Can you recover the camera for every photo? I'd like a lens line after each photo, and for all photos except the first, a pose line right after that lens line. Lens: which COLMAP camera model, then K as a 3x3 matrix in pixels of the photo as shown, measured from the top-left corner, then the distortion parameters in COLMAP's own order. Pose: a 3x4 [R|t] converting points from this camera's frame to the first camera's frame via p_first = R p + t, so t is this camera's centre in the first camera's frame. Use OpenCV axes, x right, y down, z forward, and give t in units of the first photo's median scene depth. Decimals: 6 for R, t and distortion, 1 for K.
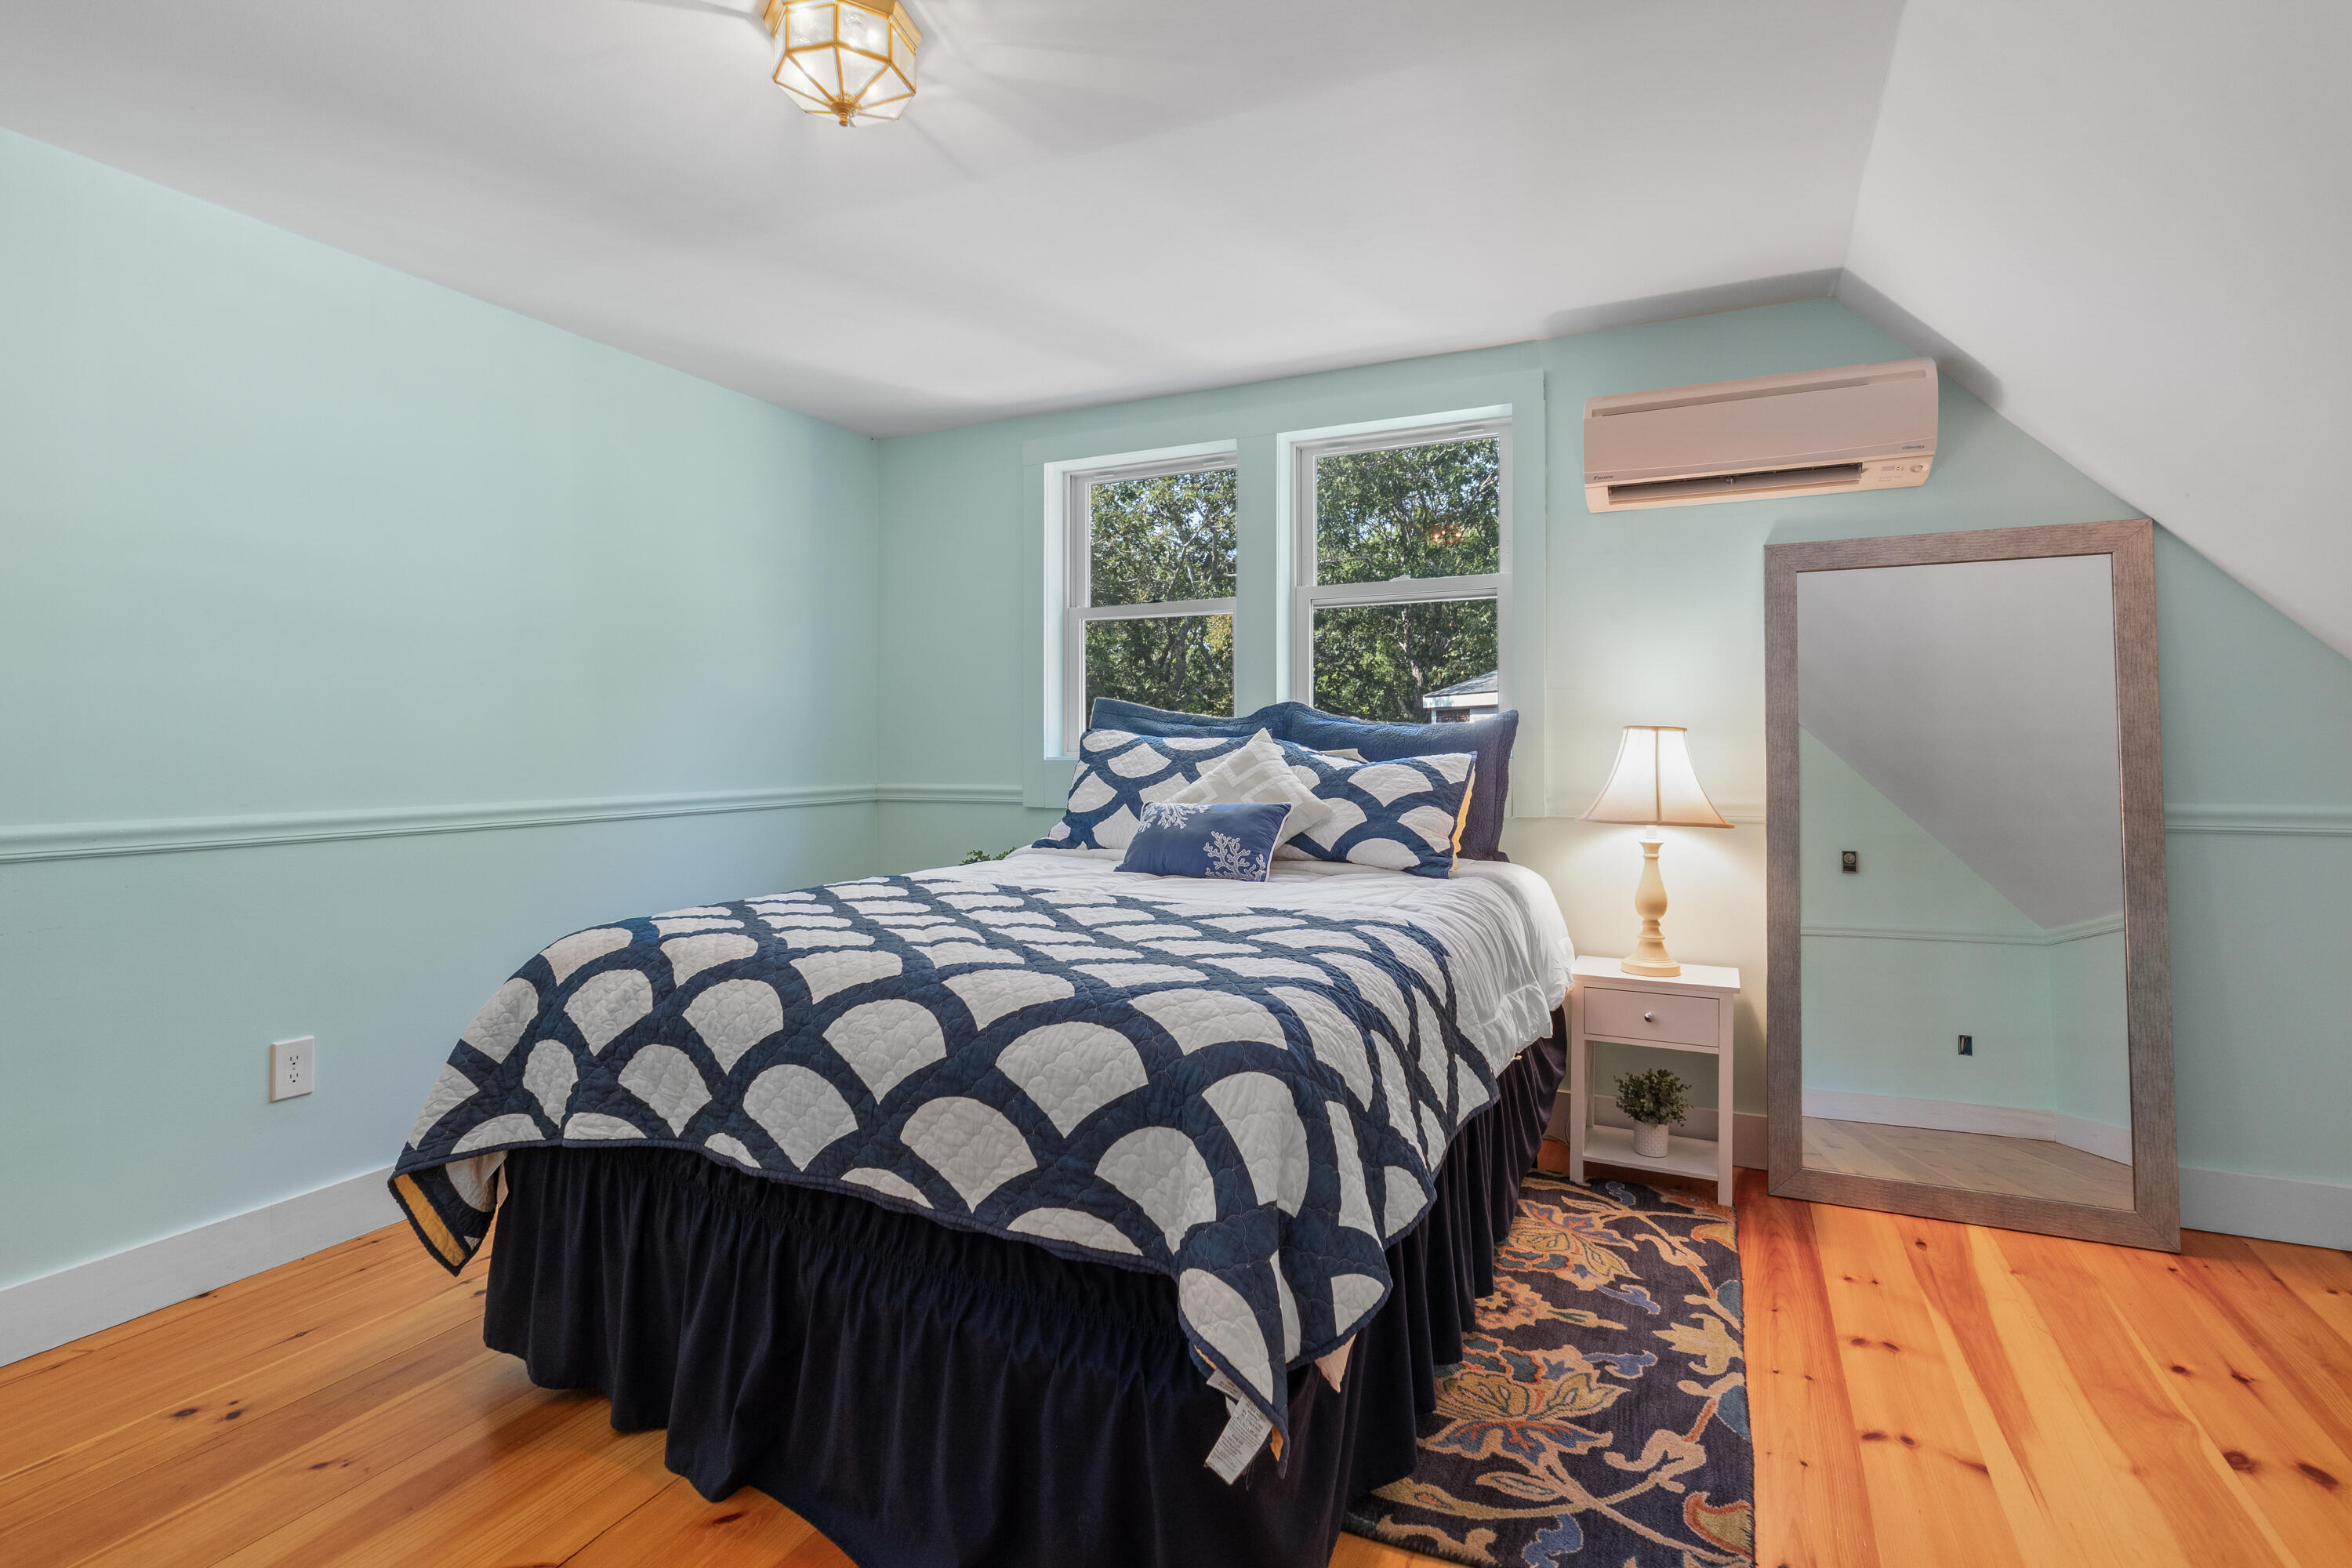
lens RADIAL K [[1106.2, 0, 1190.6], [0, 1106.2, 780.4], [0, 0, 1]] dist [-0.001820, -0.000392]
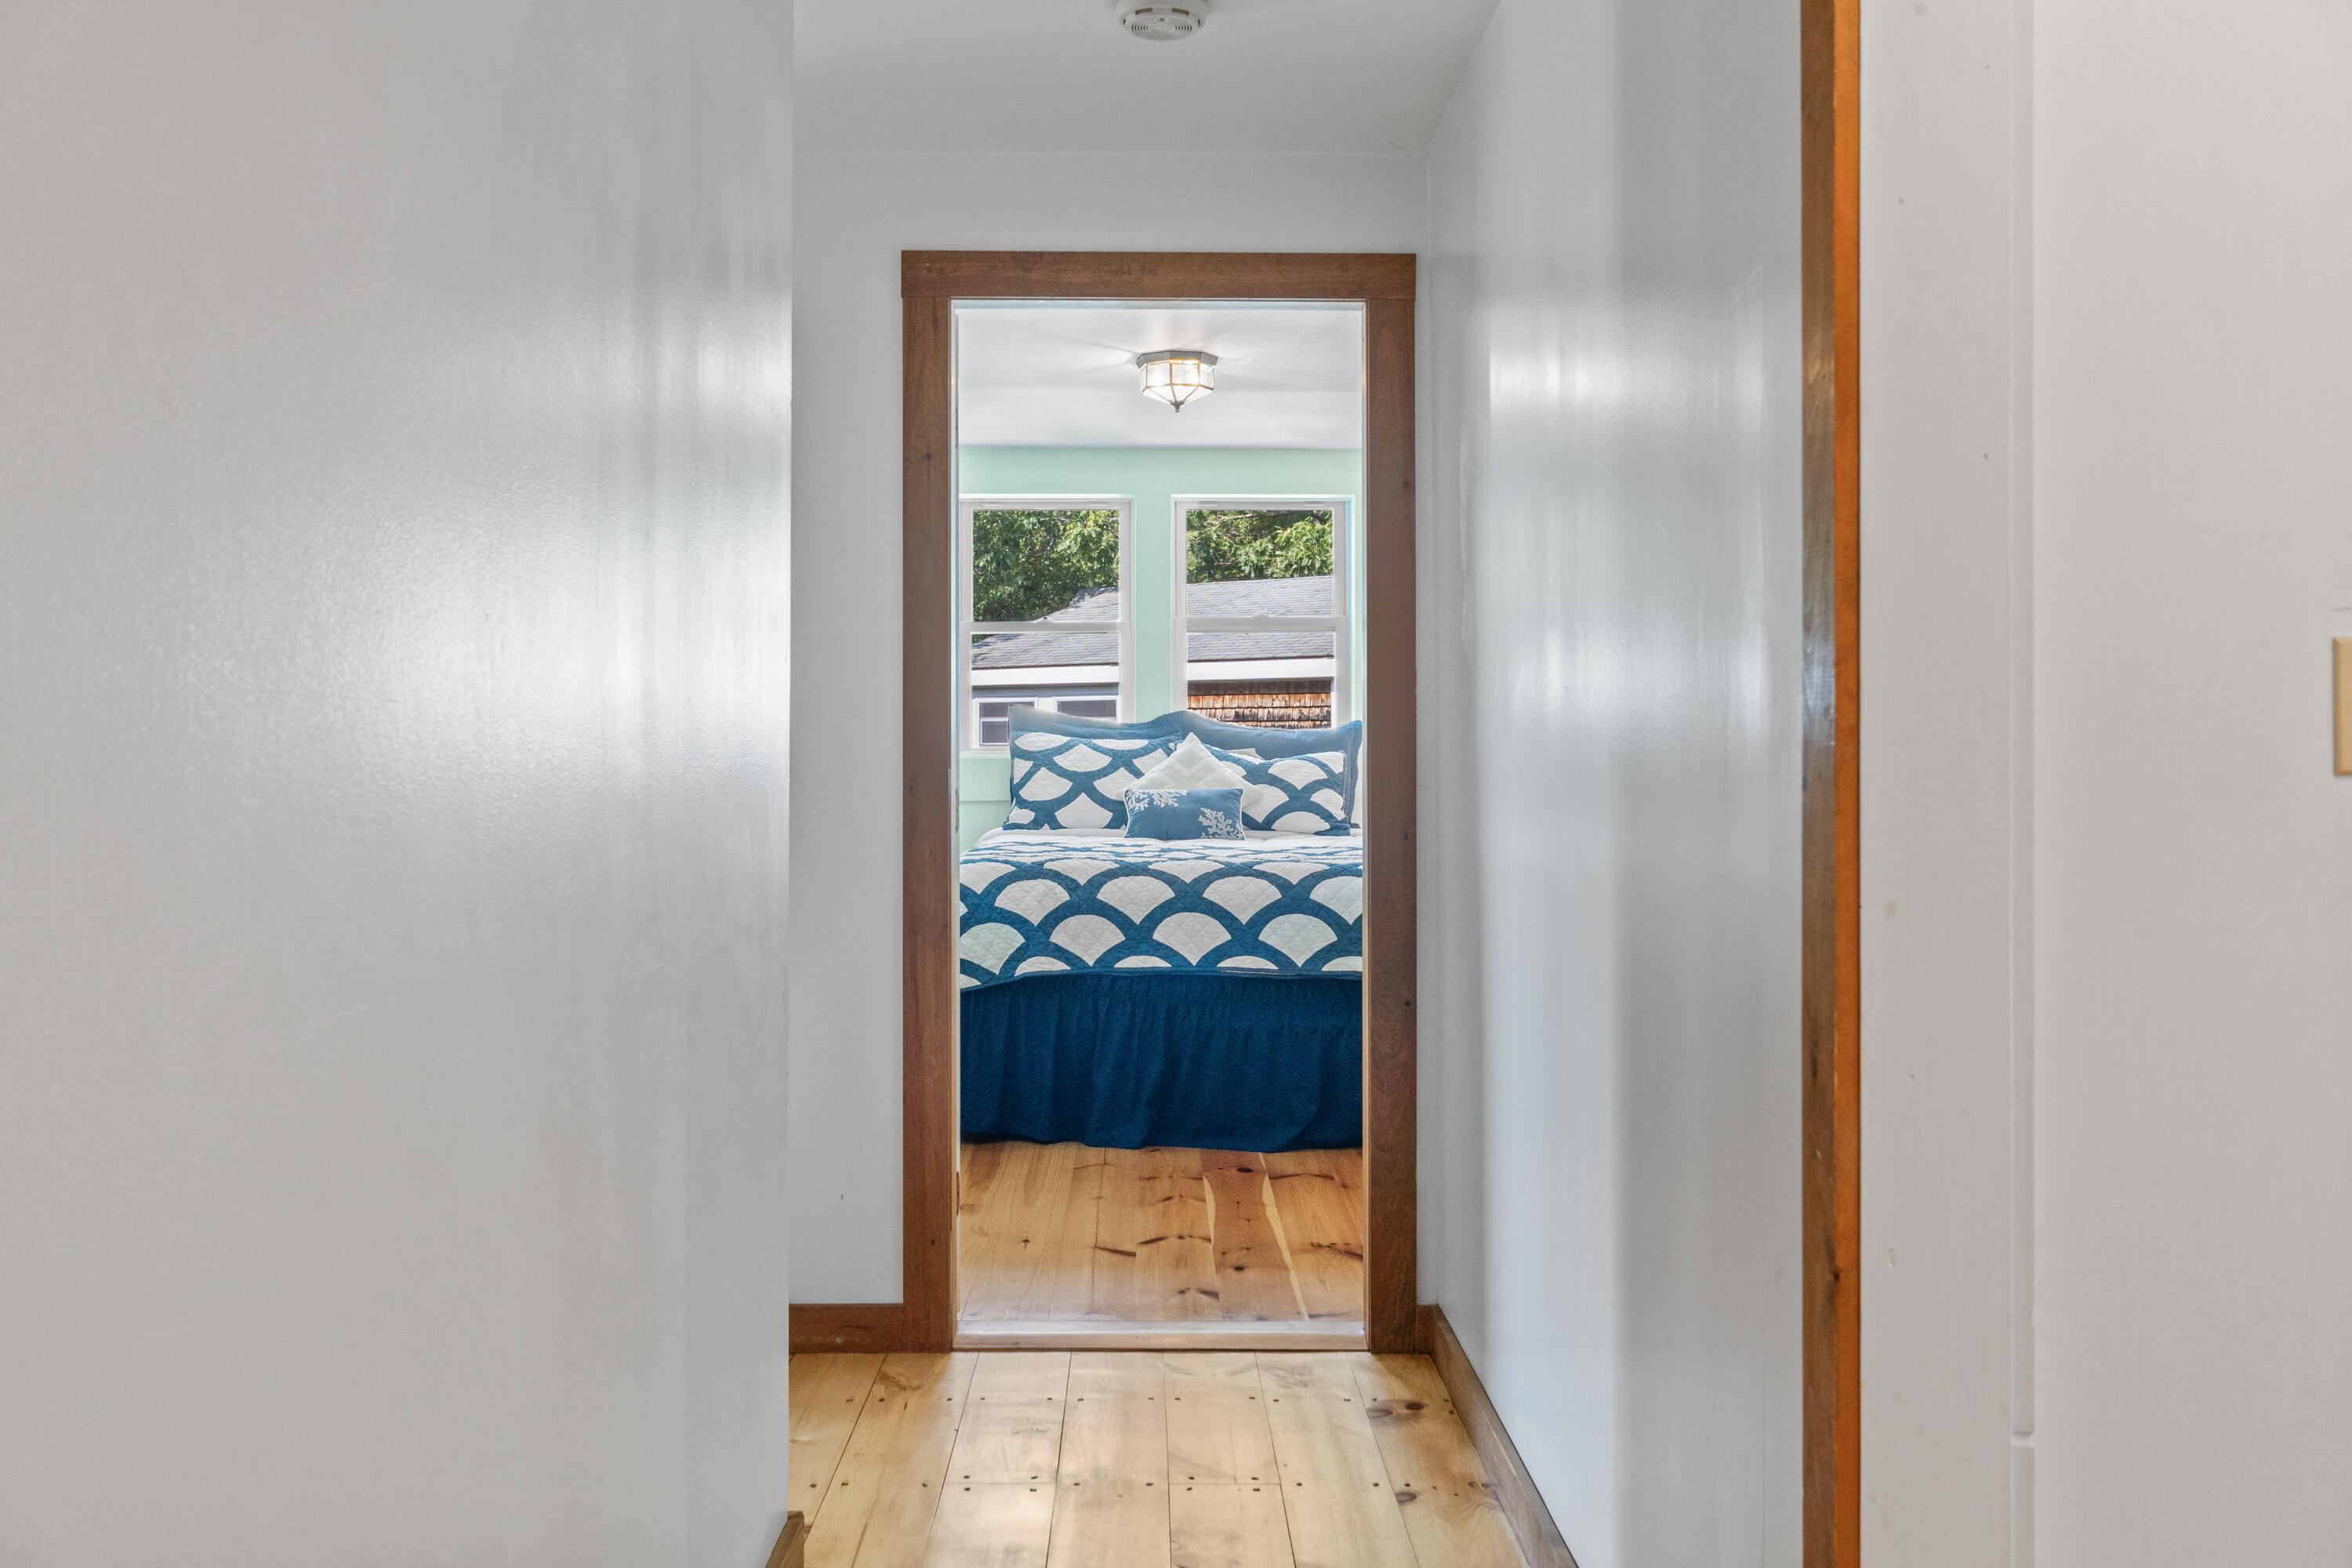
lens RADIAL K [[2015.4, 0, 1171.7], [0, 2015.4, 781.8], [0, 0, 1]] dist [0.011462, -0.016598]
pose [[0.894879, -0.007736, 0.446241, -1.119926], [0.011942, 0.999907, -0.006613, 0.028691], [-0.446149, 0.011247, 0.894888, -1.236412]]
